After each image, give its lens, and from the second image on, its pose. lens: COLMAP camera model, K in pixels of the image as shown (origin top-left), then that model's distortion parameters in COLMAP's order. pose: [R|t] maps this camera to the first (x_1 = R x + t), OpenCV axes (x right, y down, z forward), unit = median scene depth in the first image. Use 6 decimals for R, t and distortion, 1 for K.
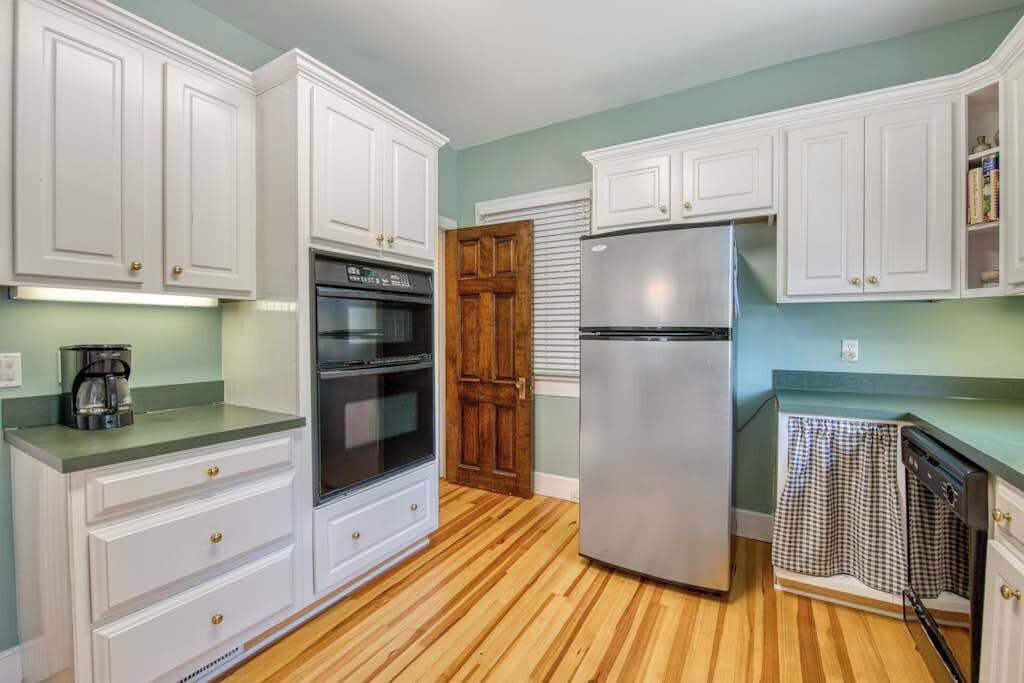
lens RADIAL K [[428.0, 0, 510.5], [0, 428.0, 340.4], [0, 0, 1]] dist [-0.019545, -0.000163]
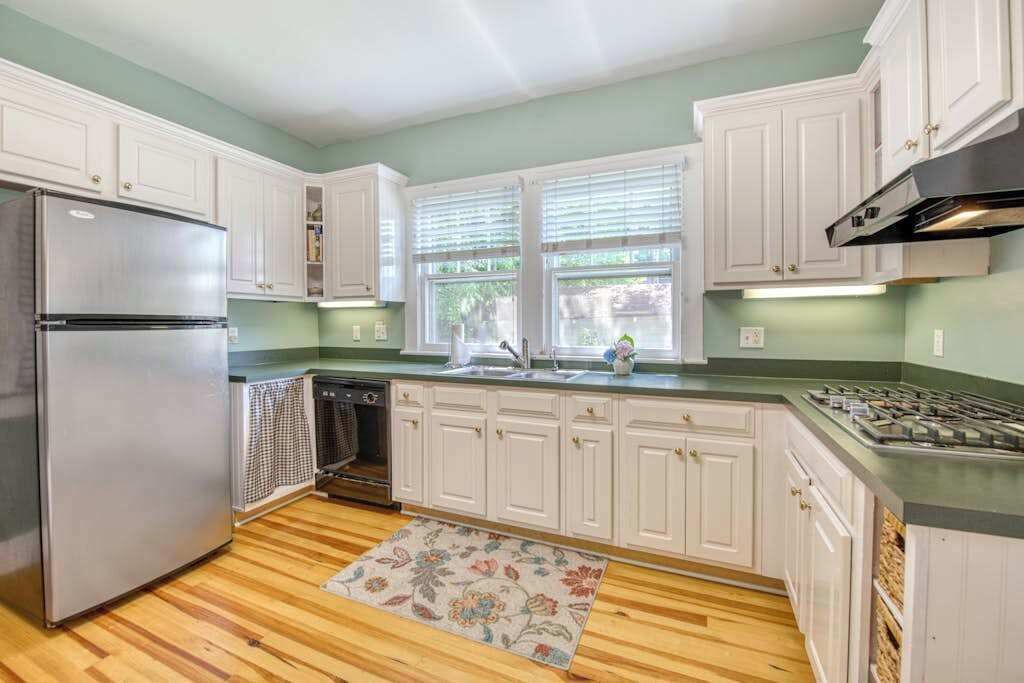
lens RADIAL K [[428.0, 0, 500.6], [0, 428.0, 329.1], [0, 0, 1]] dist [-0.019545, -0.000163]
pose [[-0.097293, -0.015281, 0.995138, -0.748287], [0.021720, 0.999611, 0.017473, -0.000724], [-0.995019, 0.023315, -0.096924, 0.358910]]
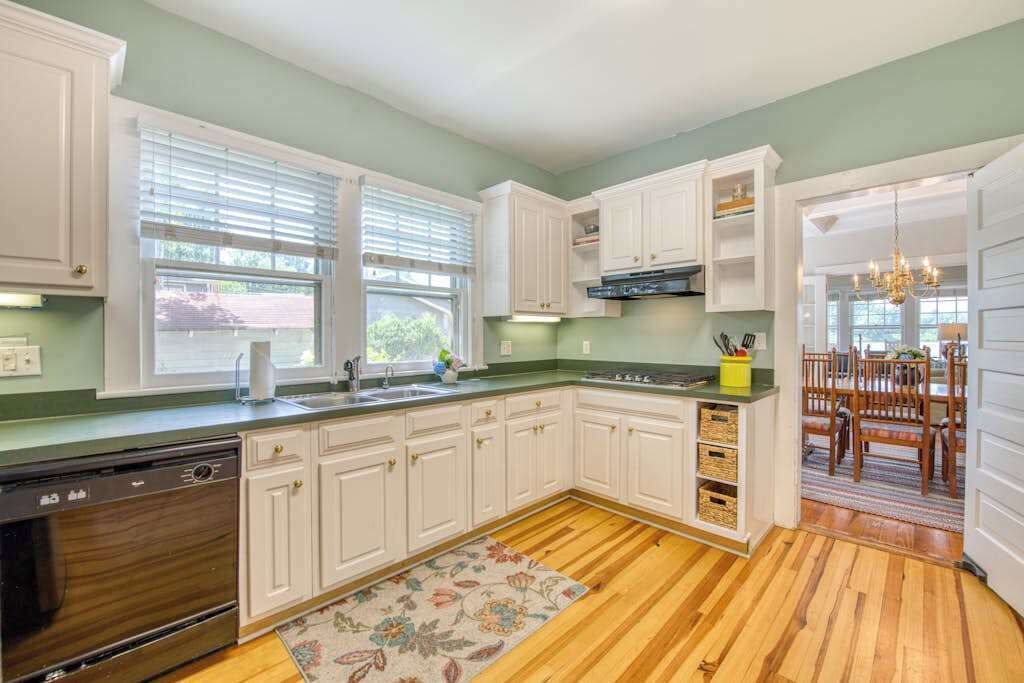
lens RADIAL K [[428.0, 0, 508.8], [0, 428.0, 335.0], [0, 0, 1]] dist [-0.019545, -0.000163]
pose [[-0.967586, 0.002207, 0.252531, -0.065405], [0.006942, 0.999816, 0.017859, -0.027667], [-0.252445, 0.019033, -0.967424, 1.275697]]
